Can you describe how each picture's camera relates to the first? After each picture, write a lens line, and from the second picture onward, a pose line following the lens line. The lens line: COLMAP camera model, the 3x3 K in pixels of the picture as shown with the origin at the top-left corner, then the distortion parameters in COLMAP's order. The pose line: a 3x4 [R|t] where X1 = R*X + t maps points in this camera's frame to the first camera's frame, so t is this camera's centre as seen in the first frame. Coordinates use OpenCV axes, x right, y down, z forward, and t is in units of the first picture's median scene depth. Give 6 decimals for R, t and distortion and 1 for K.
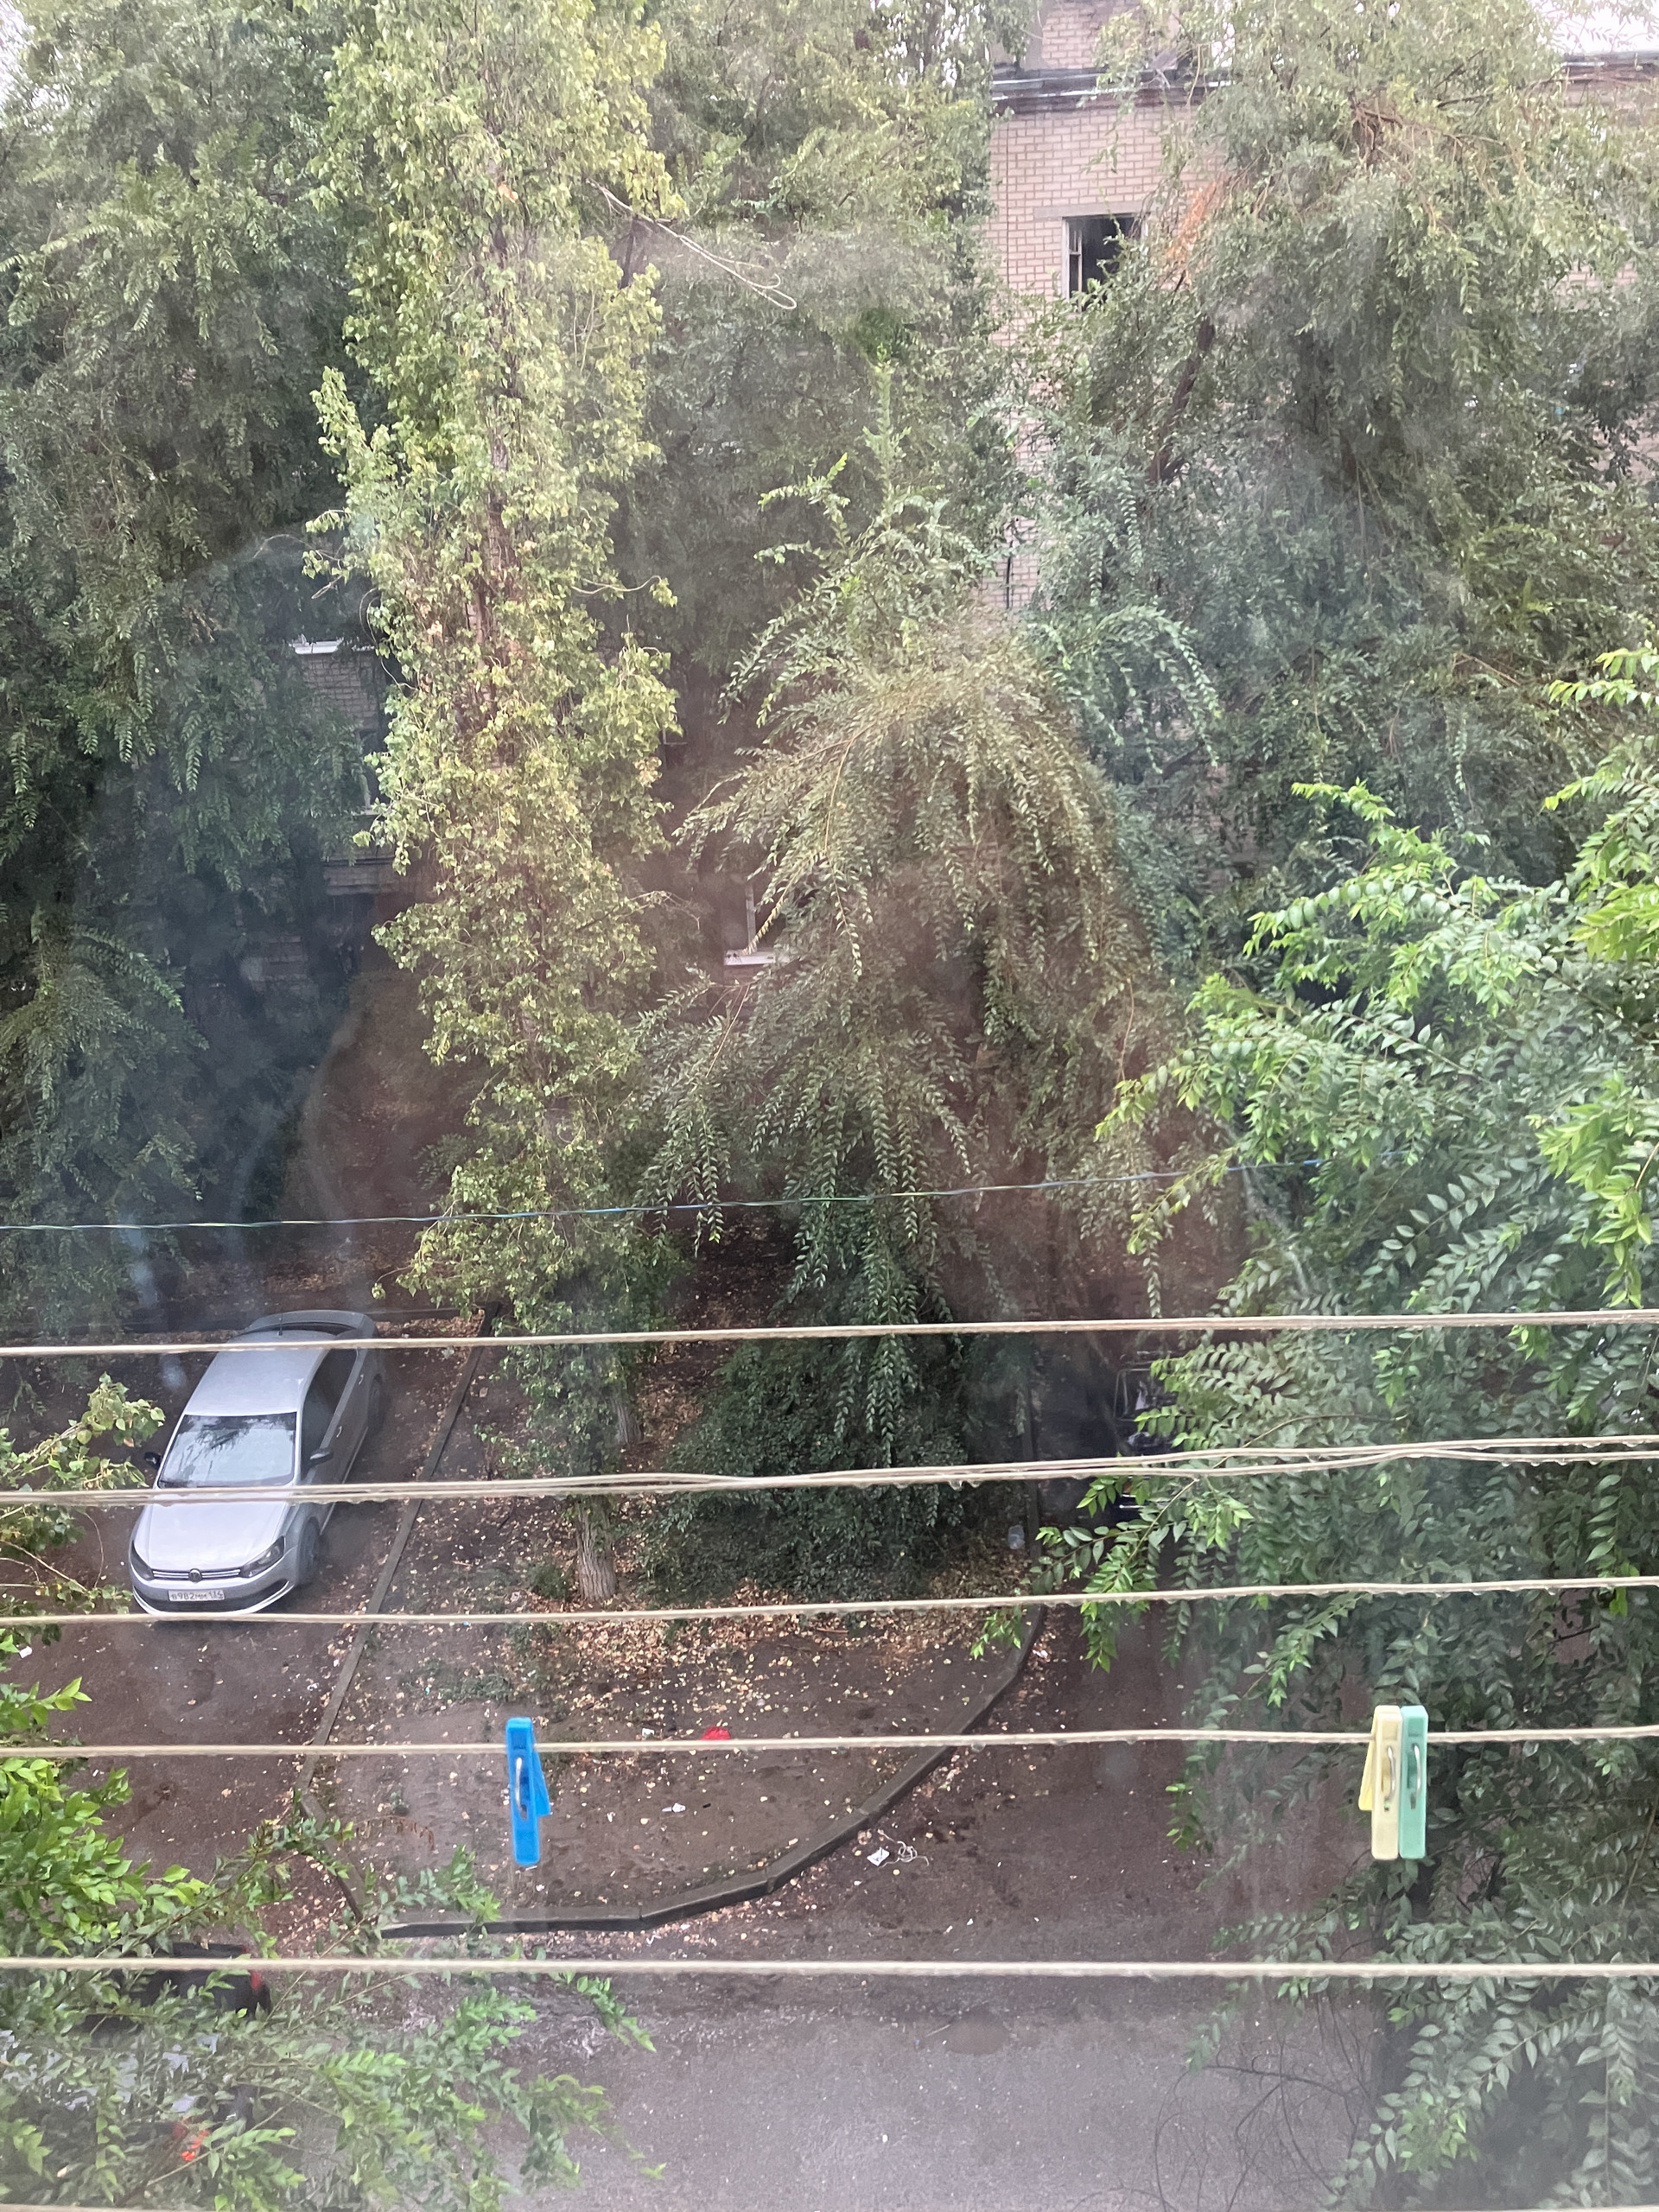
lens RADIAL K [[1781.1, 0, 826.7], [0, 1781.1, 1111.1], [0, 0, 1]] dist [0.011121, 0.008233]
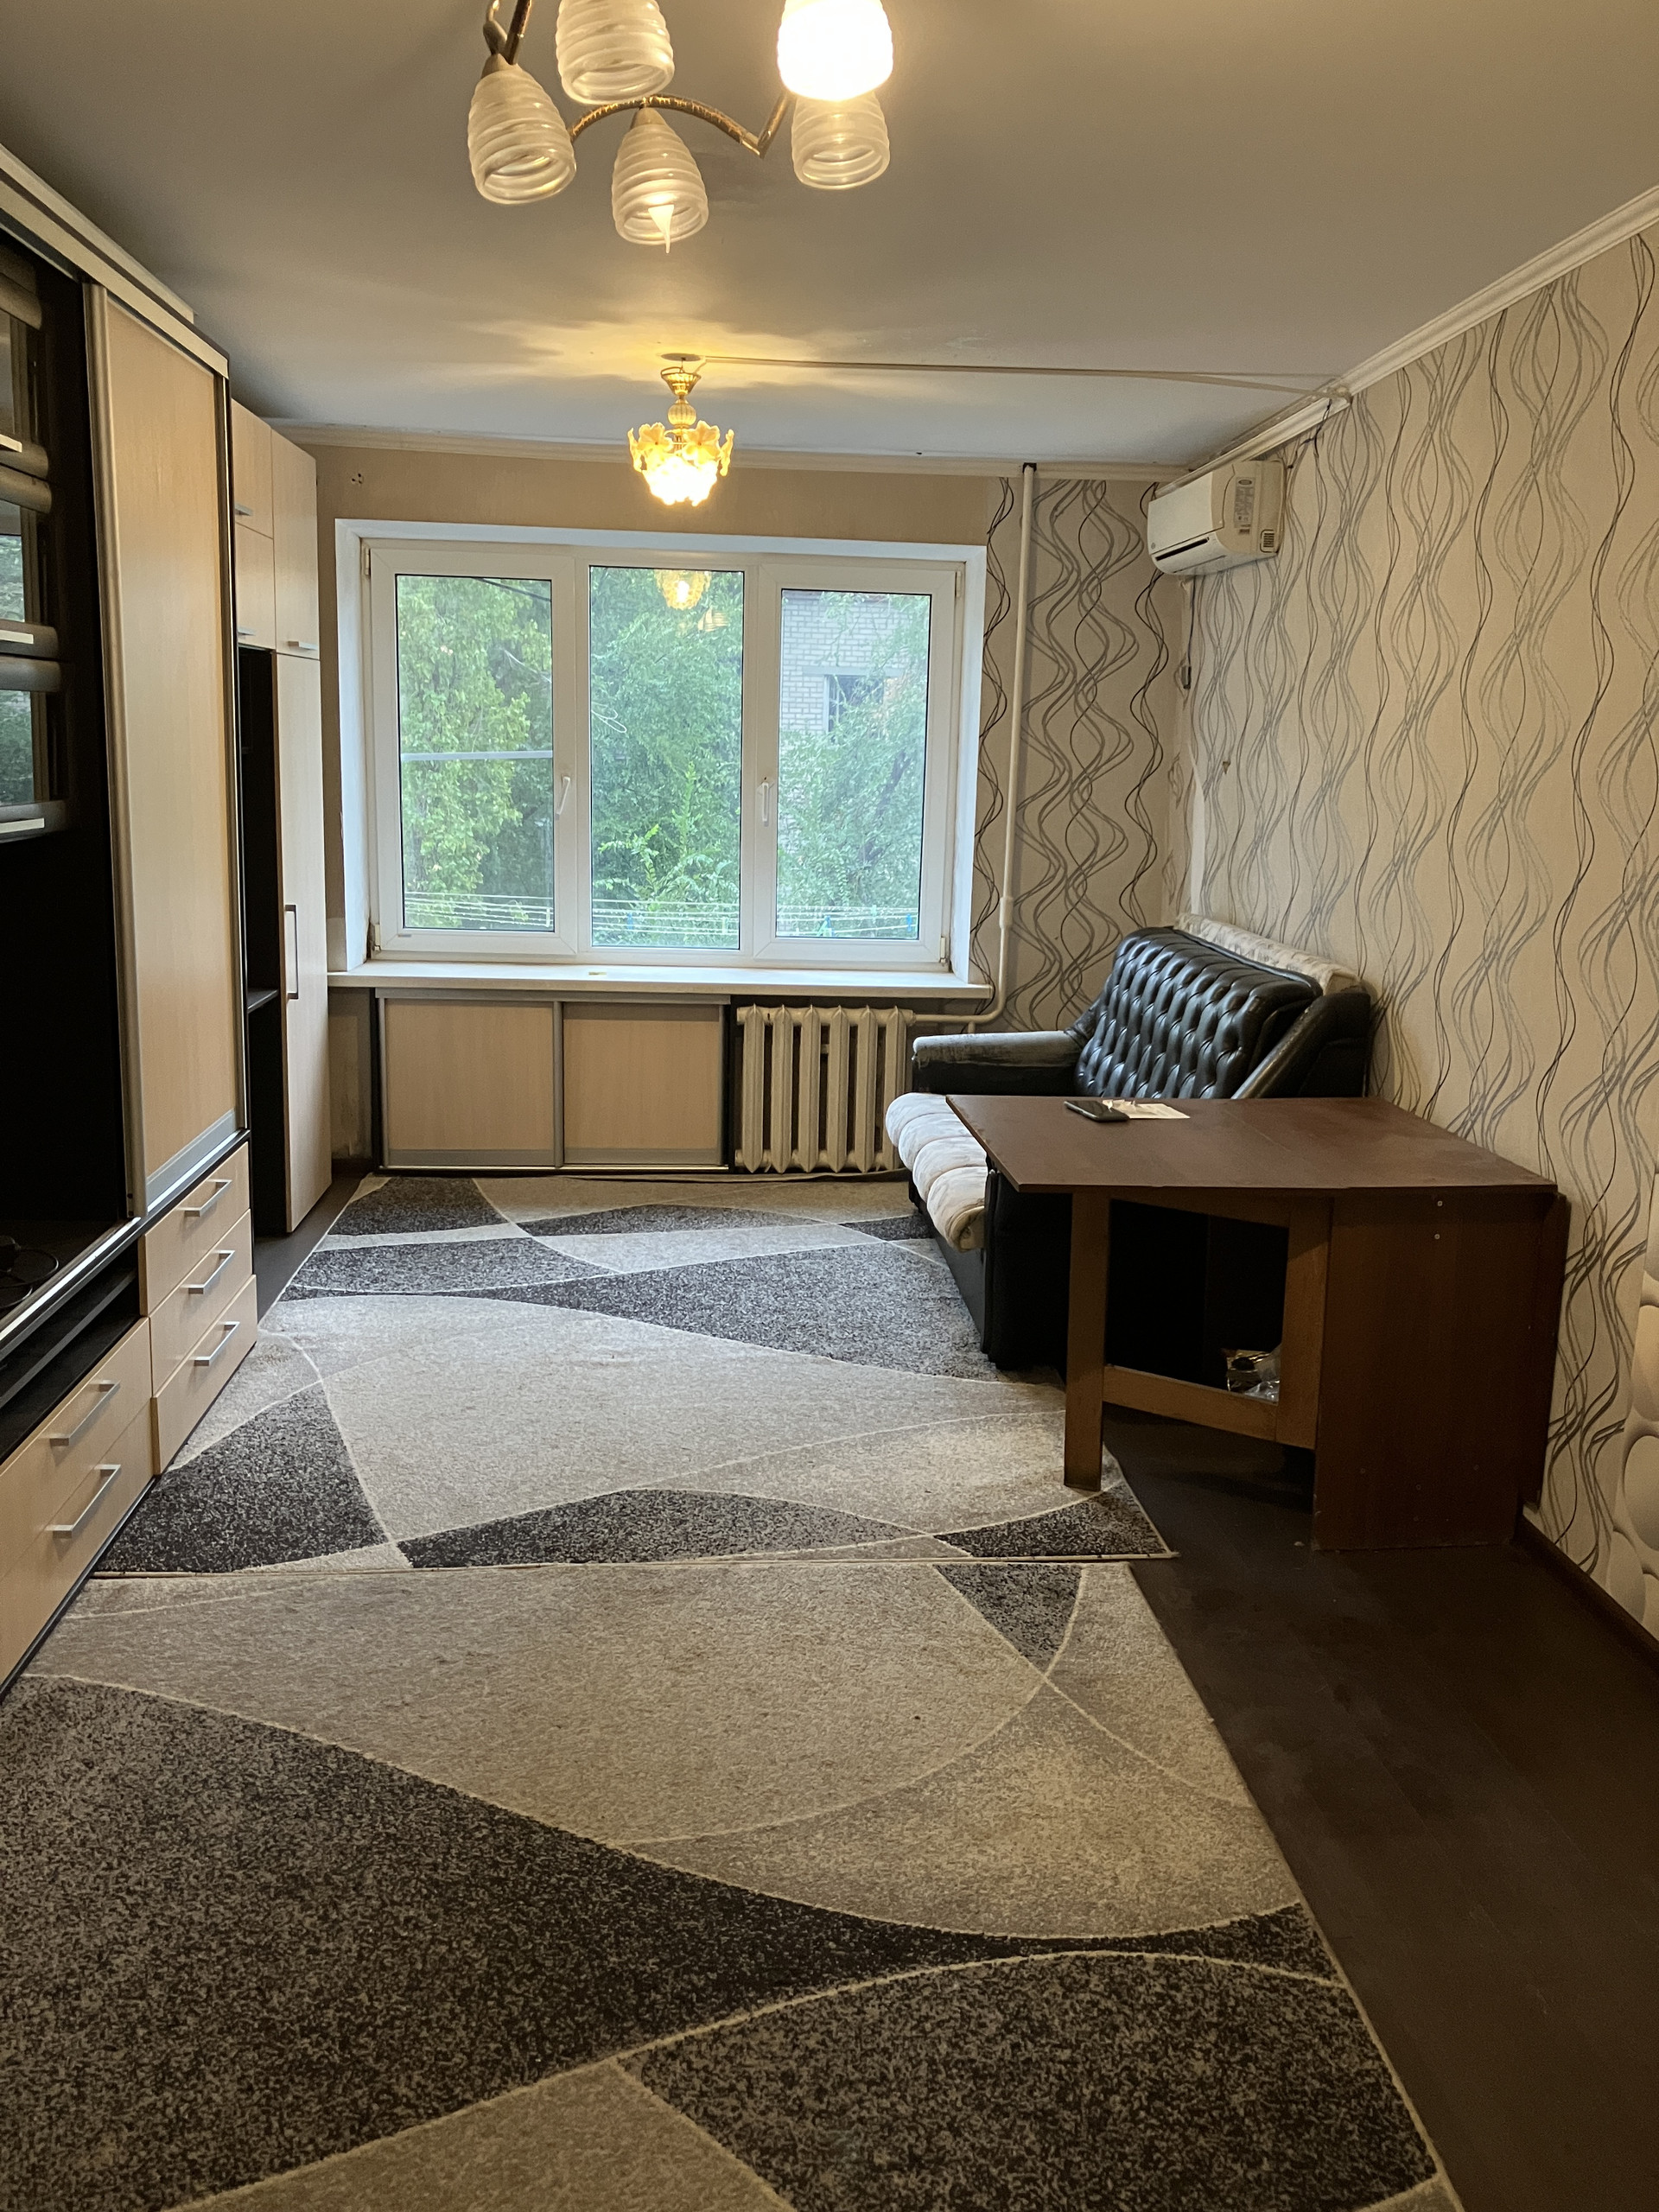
lens RADIAL K [[1781.1, 0, 833.1], [0, 1781.1, 1101.7], [0, 0, 1]] dist [0.011121, 0.008233]
pose [[0.990649, 0.055142, 0.124798, -0.016120], [-0.027647, 0.976845, -0.212155, 0.172079], [-0.133607, 0.206720, 0.969235, -0.423707]]
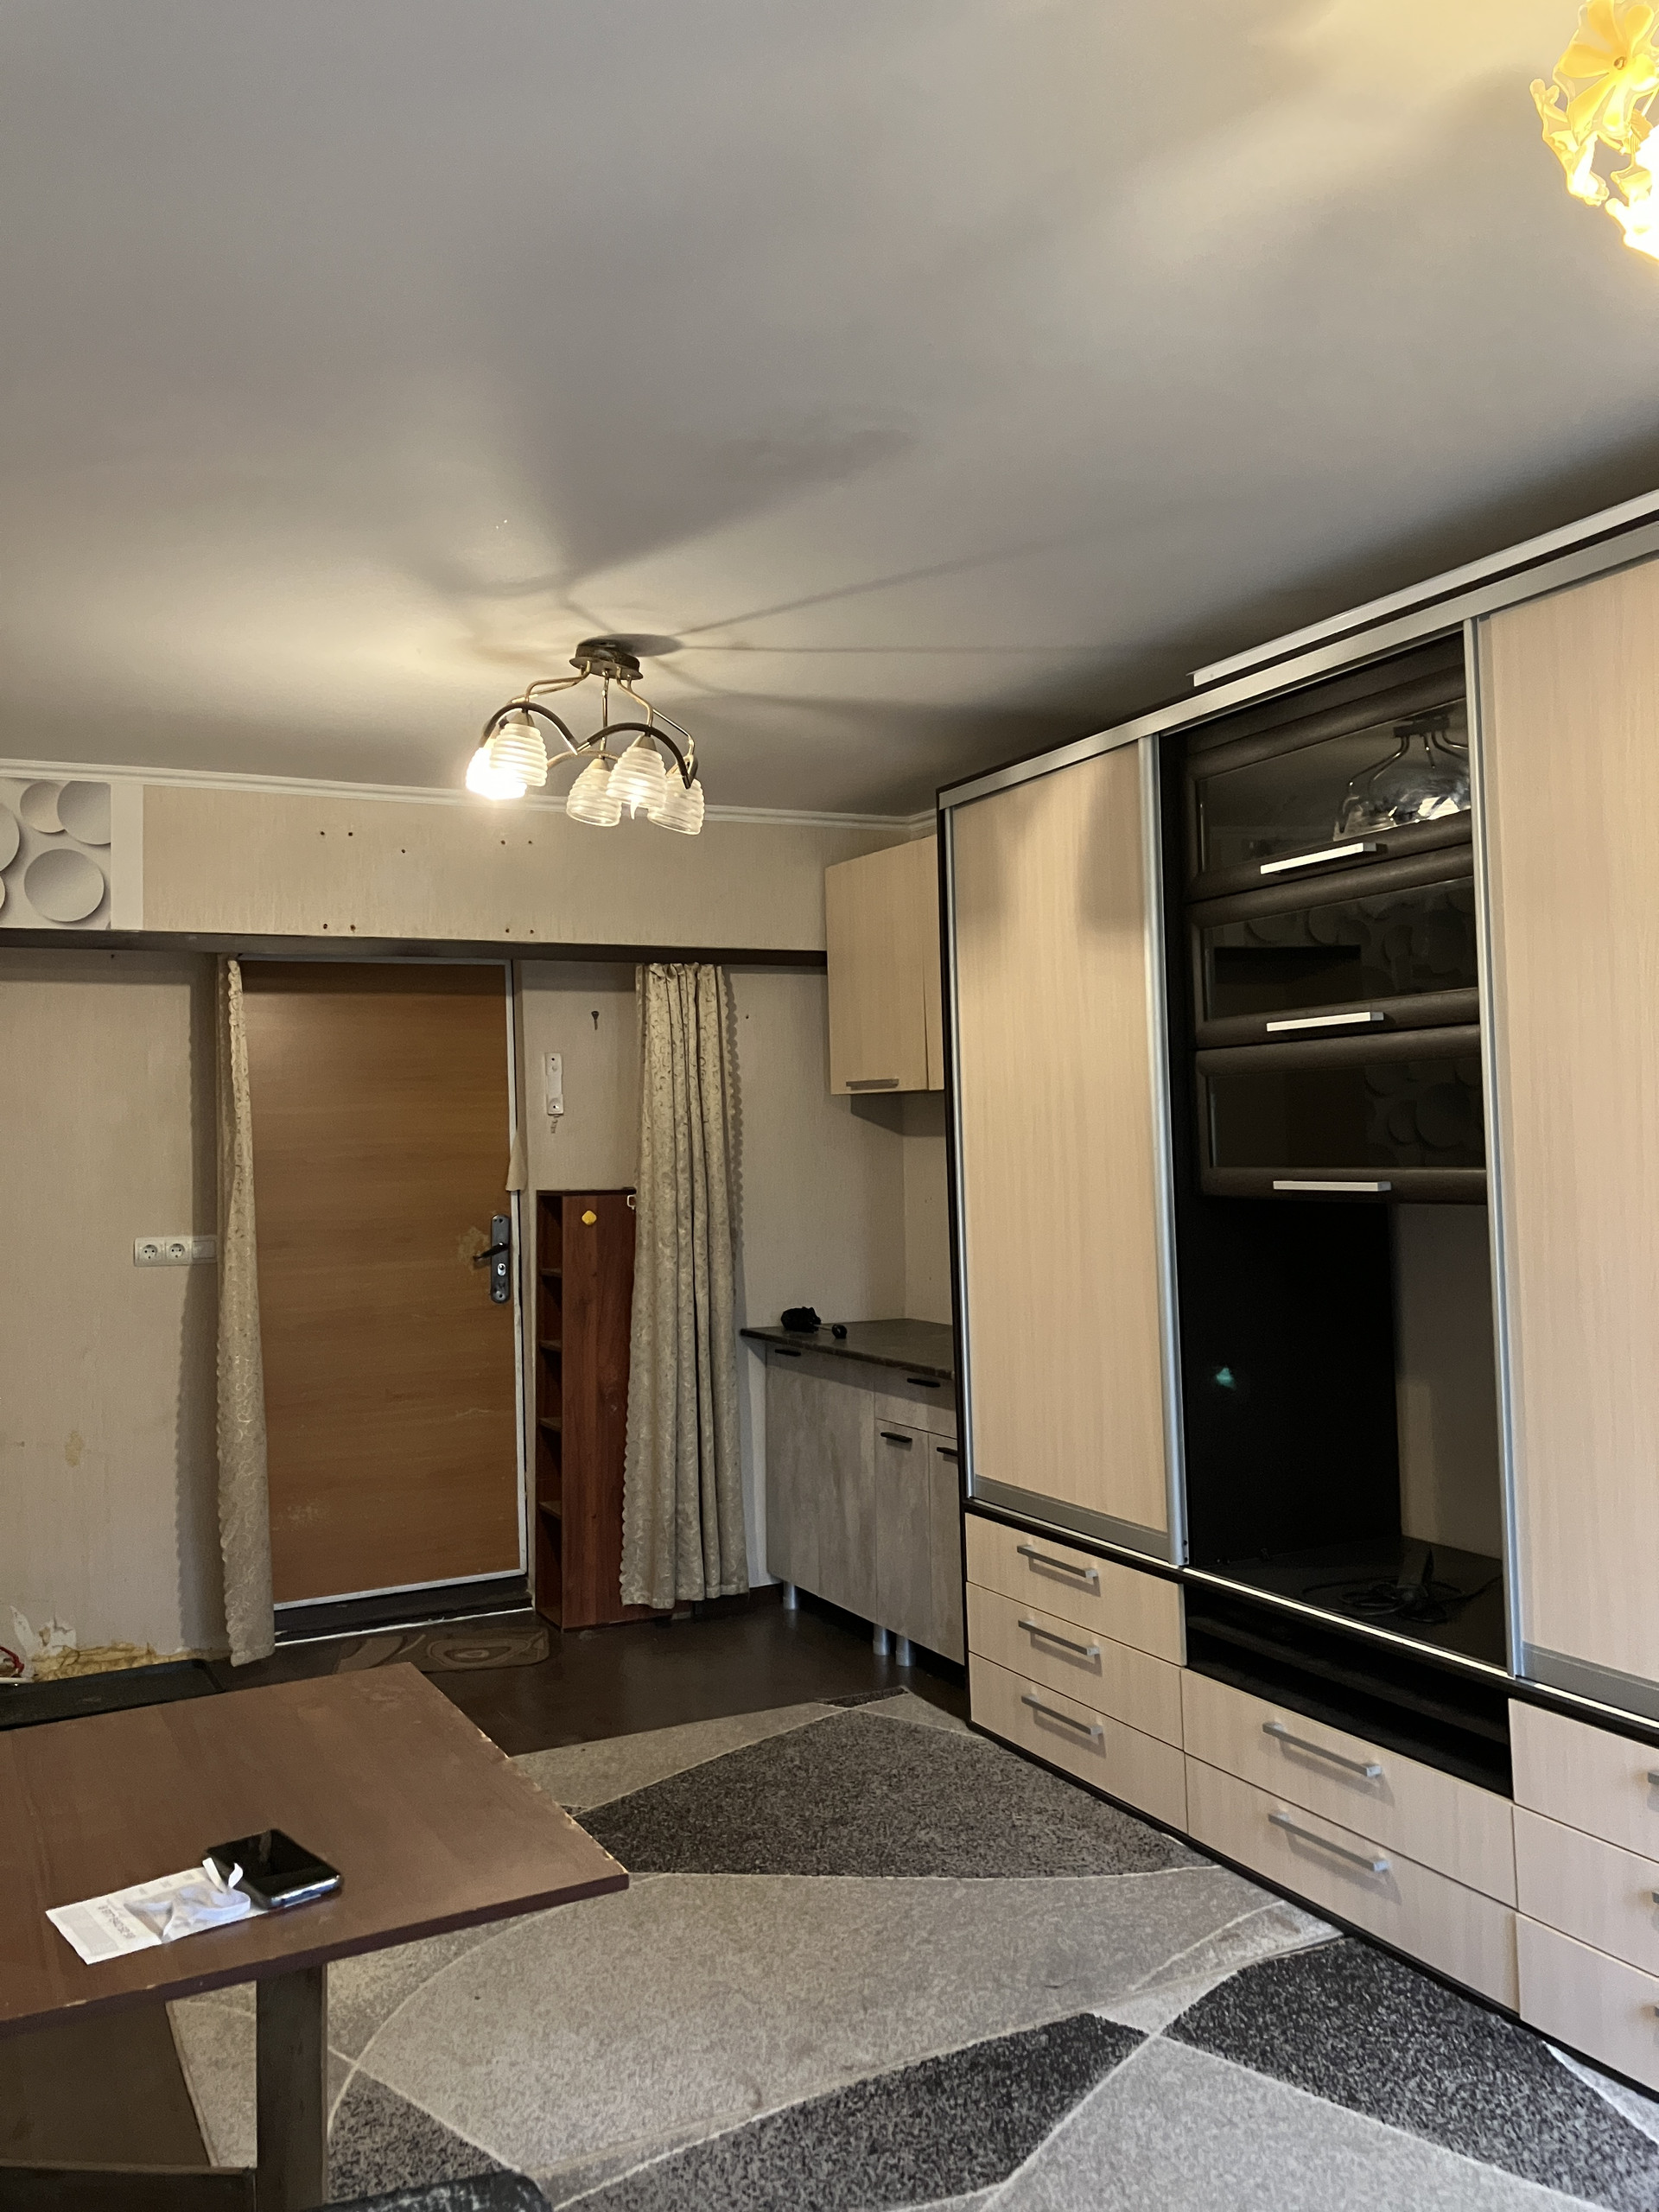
lens RADIAL K [[1781.1, 0, 830.7], [0, 1781.1, 1102.6], [0, 0, 1]] dist [0.011121, 0.008233]
pose [[-0.876709, 0.064984, -0.476611, 0.234170], [-0.121421, 0.928849, 0.349995, -0.232846], [0.465444, 0.364714, -0.806440, 0.512775]]
